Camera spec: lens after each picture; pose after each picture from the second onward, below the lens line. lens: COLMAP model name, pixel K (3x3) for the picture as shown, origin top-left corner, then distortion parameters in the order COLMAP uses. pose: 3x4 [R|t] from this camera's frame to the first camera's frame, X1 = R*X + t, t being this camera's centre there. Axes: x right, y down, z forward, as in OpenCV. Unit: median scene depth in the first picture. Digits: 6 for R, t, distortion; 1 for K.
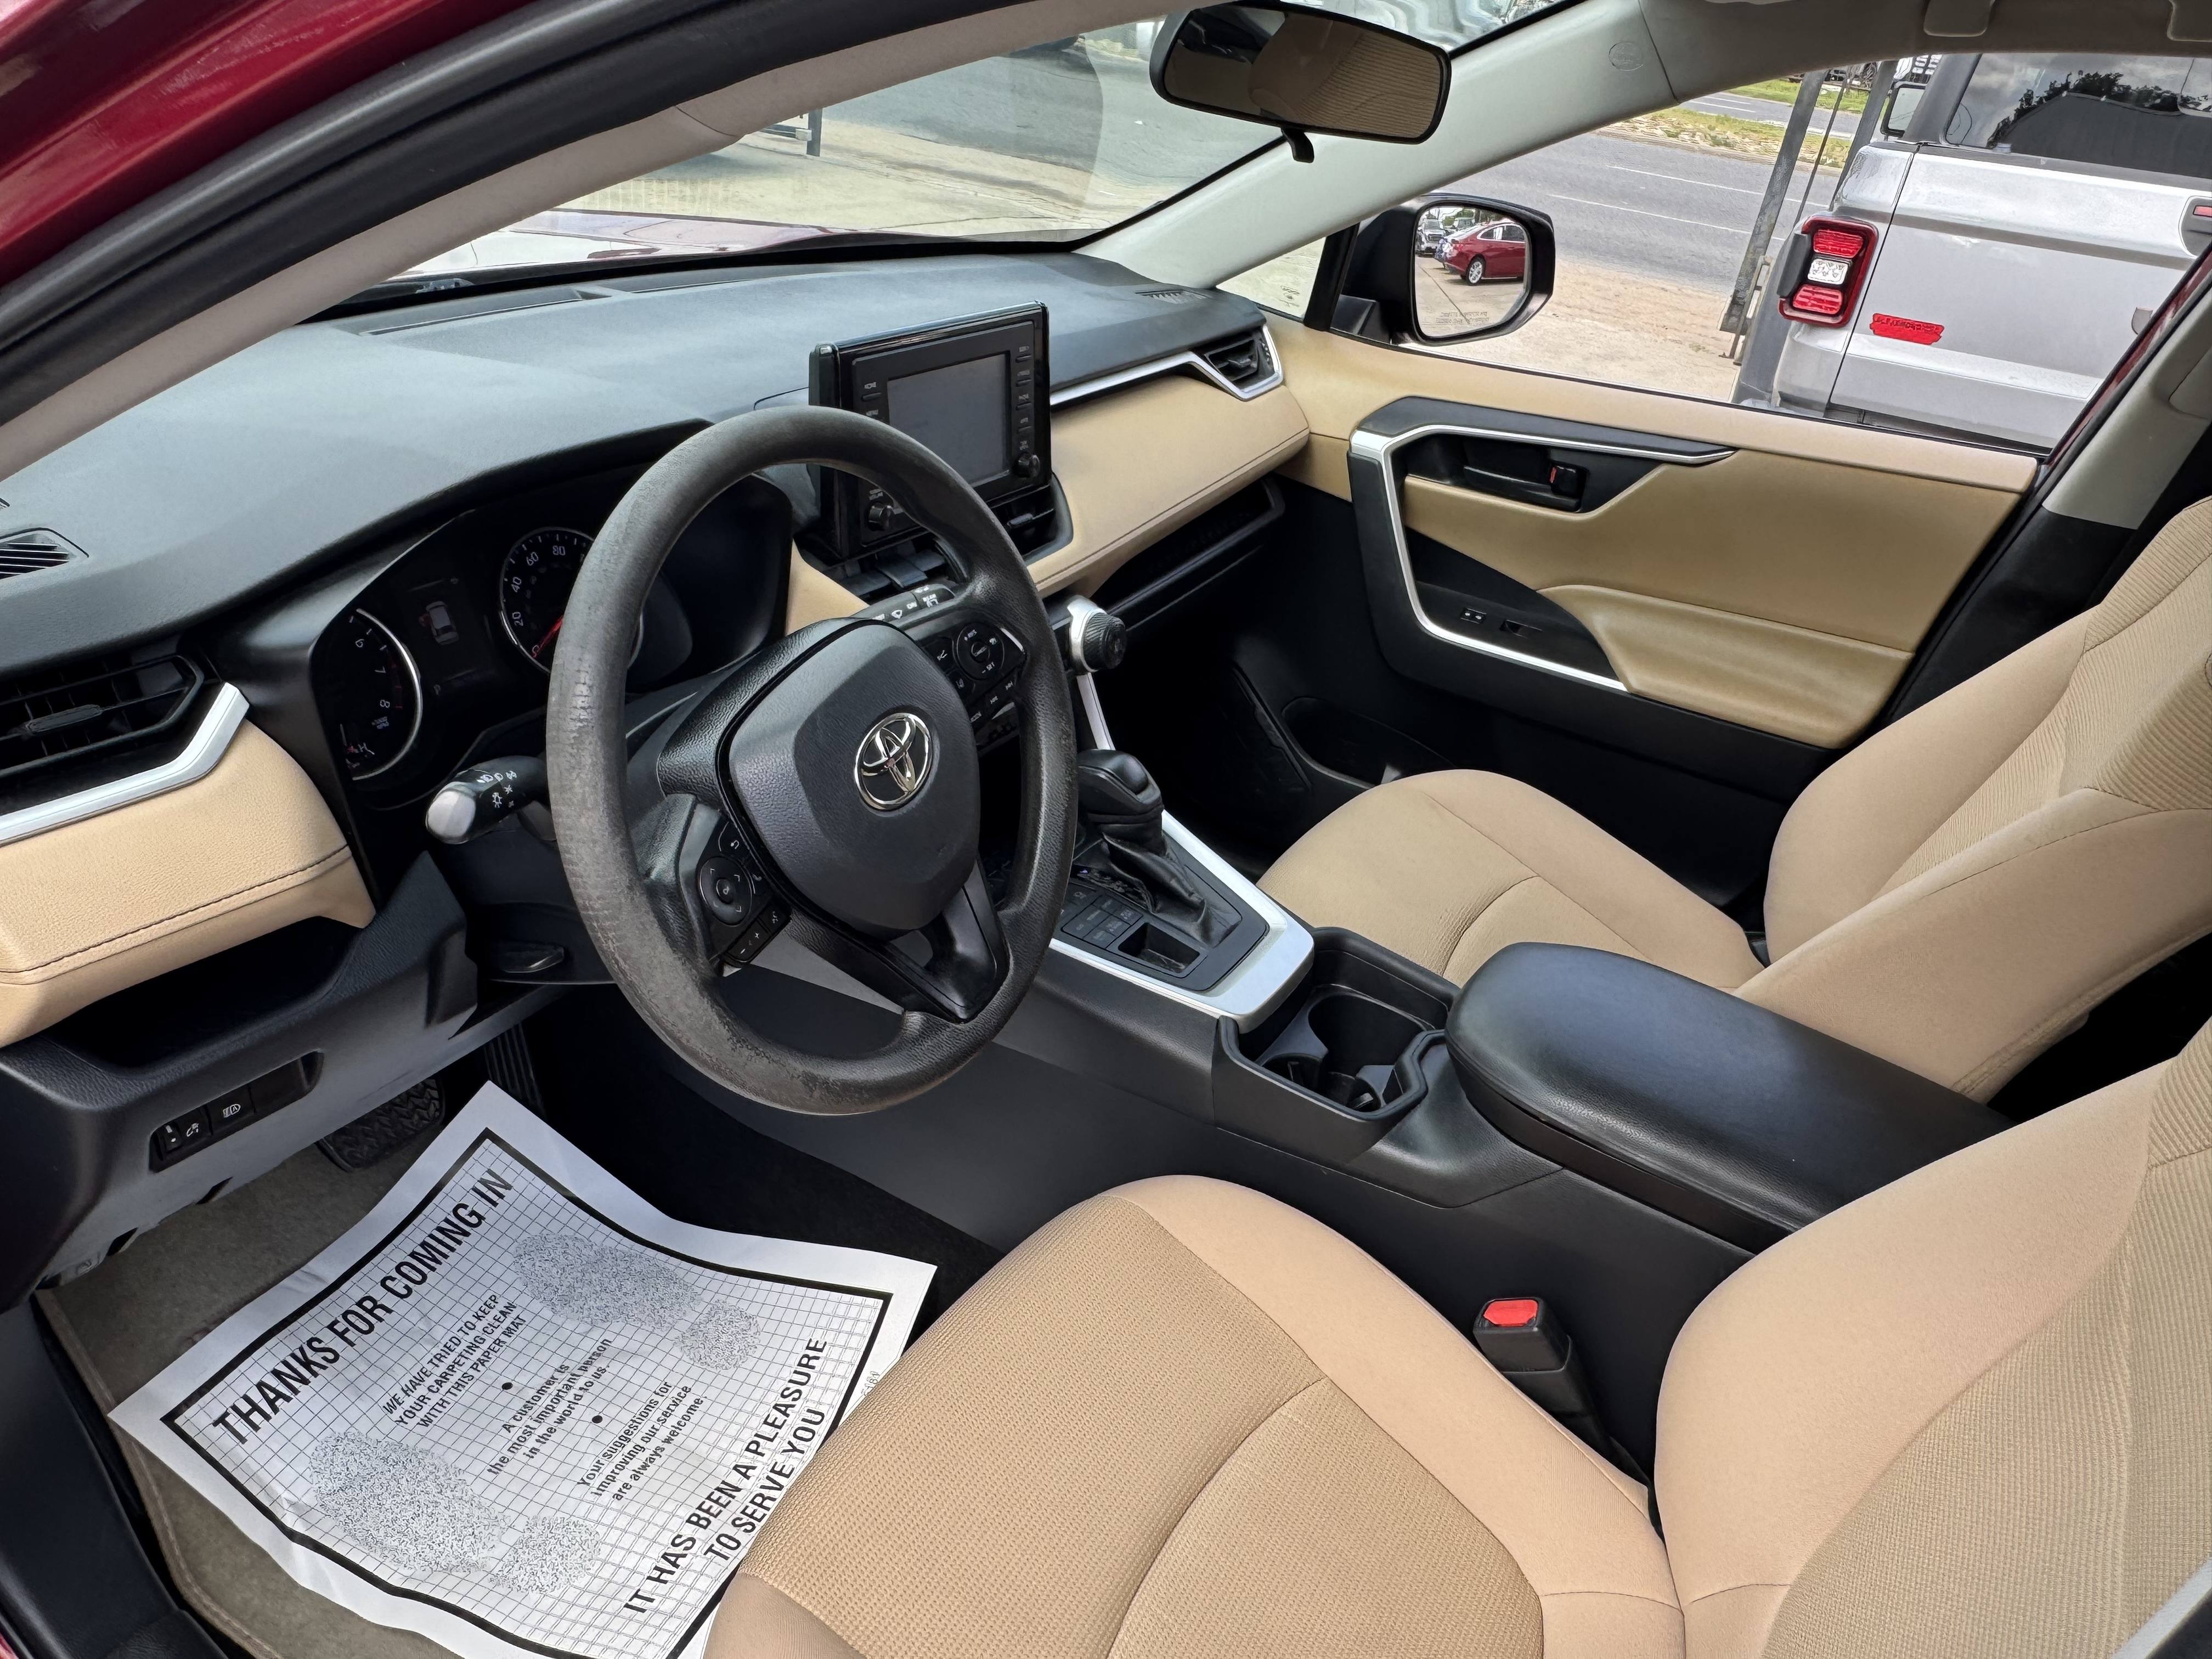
lens RADIAL K [[1508.0, 0, 1075.4], [0, 1508.0, 832.8], [0, 0, 1]] dist [-0.003825, 0.000895]
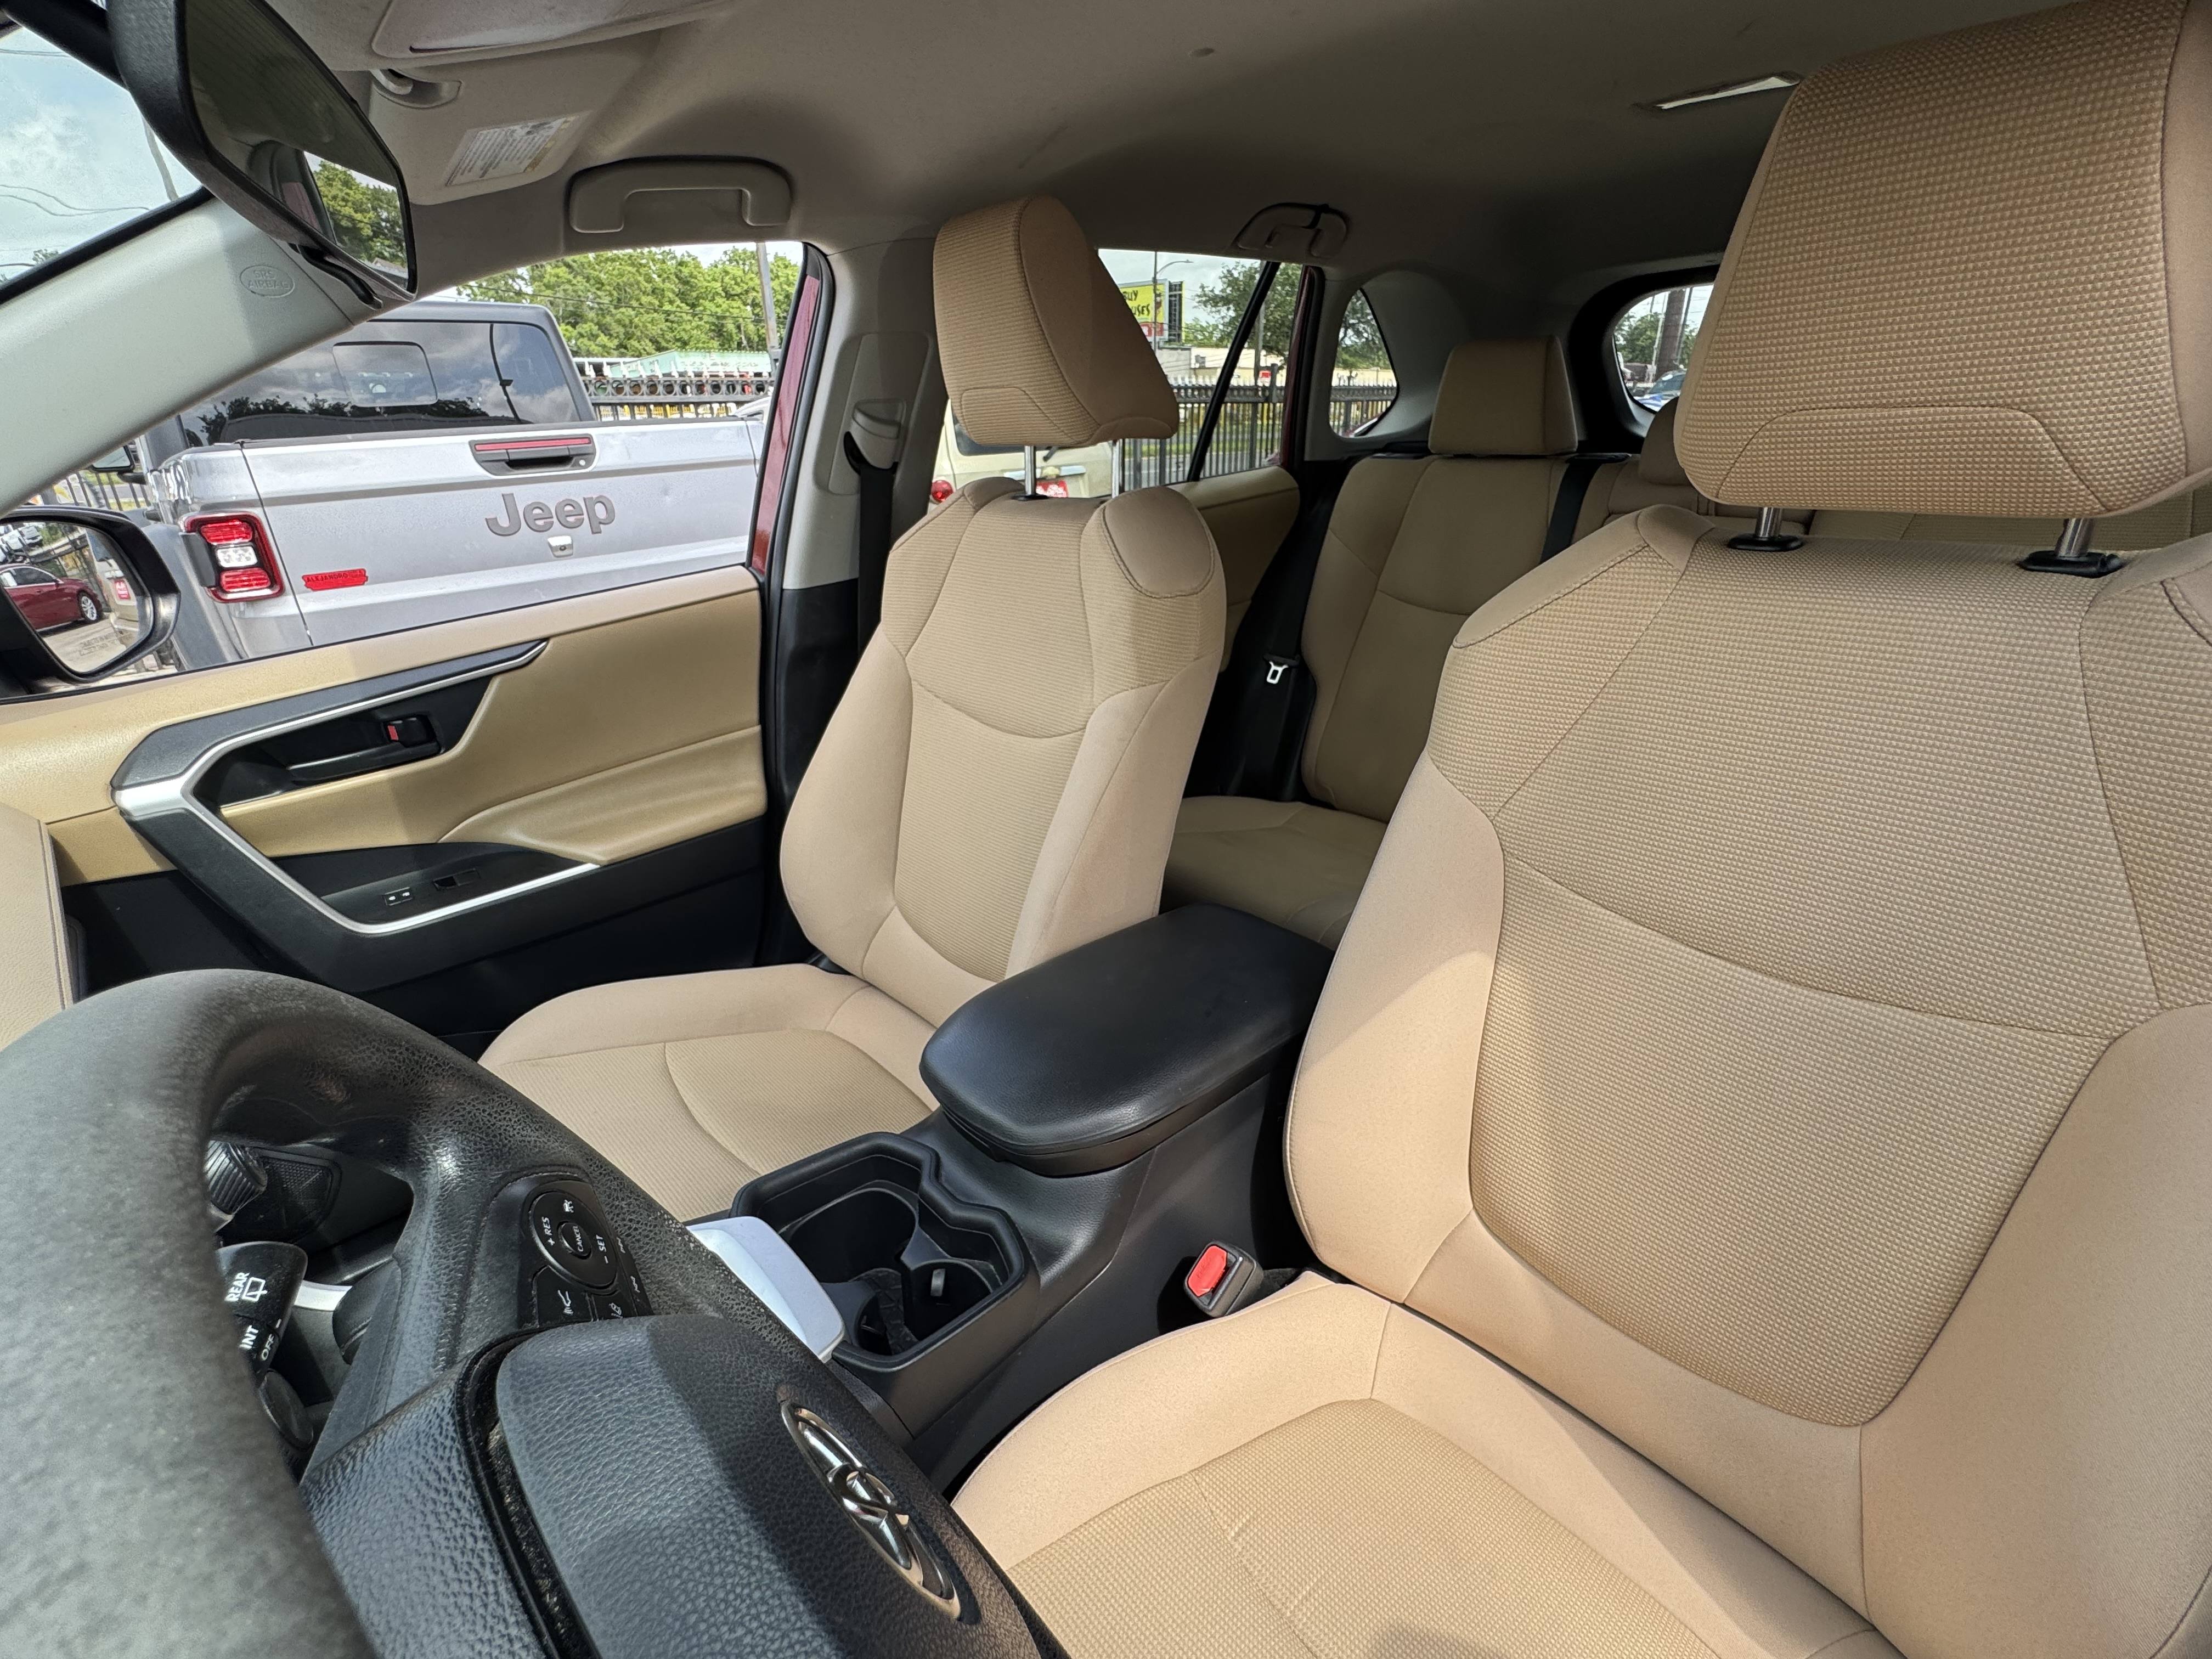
lens RADIAL K [[1000.8, 0, 1098.2], [0, 1000.8, 836.5], [0, 0, 1]] dist [-0.003584, -0.000865]
pose [[0.284422, -0.489664, 0.824217, -0.124670], [0.539178, 0.792574, 0.284805, -0.127311], [-0.792711, 0.363395, 0.489442, 0.360644]]
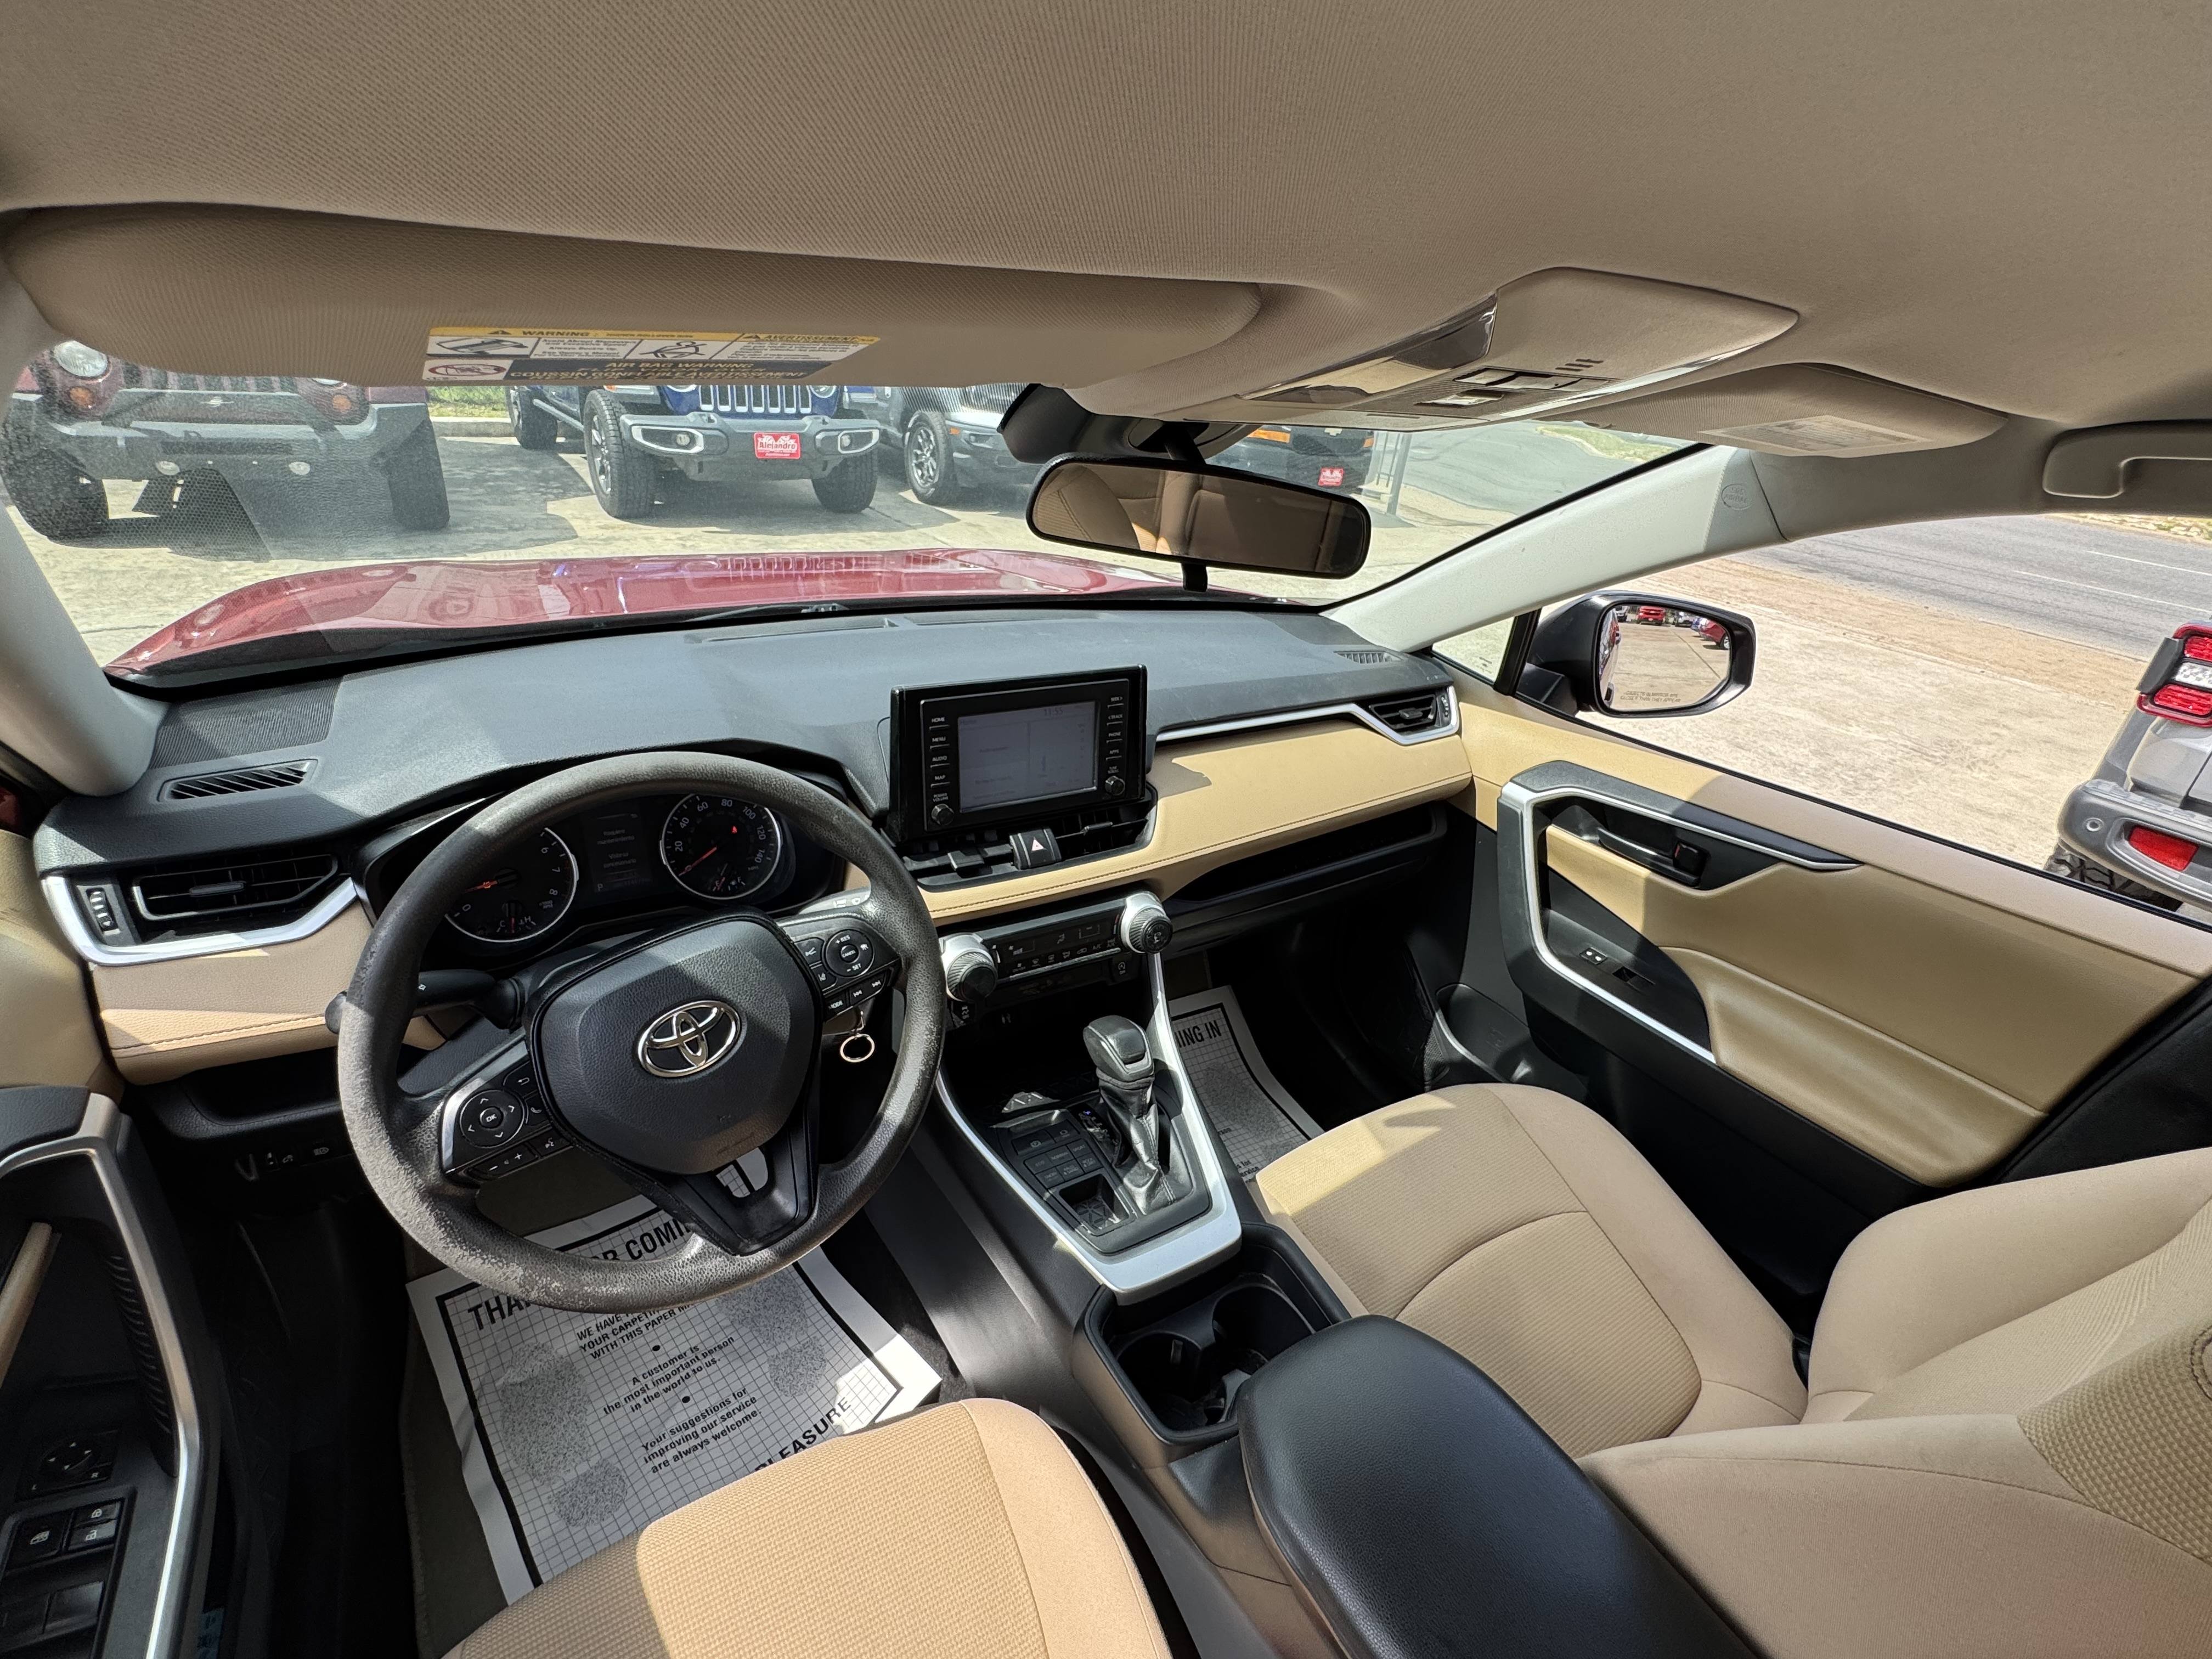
lens RADIAL K [[1000.8, 0, 1098.2], [0, 1000.8, 836.5], [0, 0, 1]] dist [-0.003584, -0.000865]
pose [[0.896221, 0.178542, -0.406092, 0.243213], [-0.219405, 0.974027, -0.055974, -0.119595], [0.385551, 0.139263, 0.912116, 0.180540]]
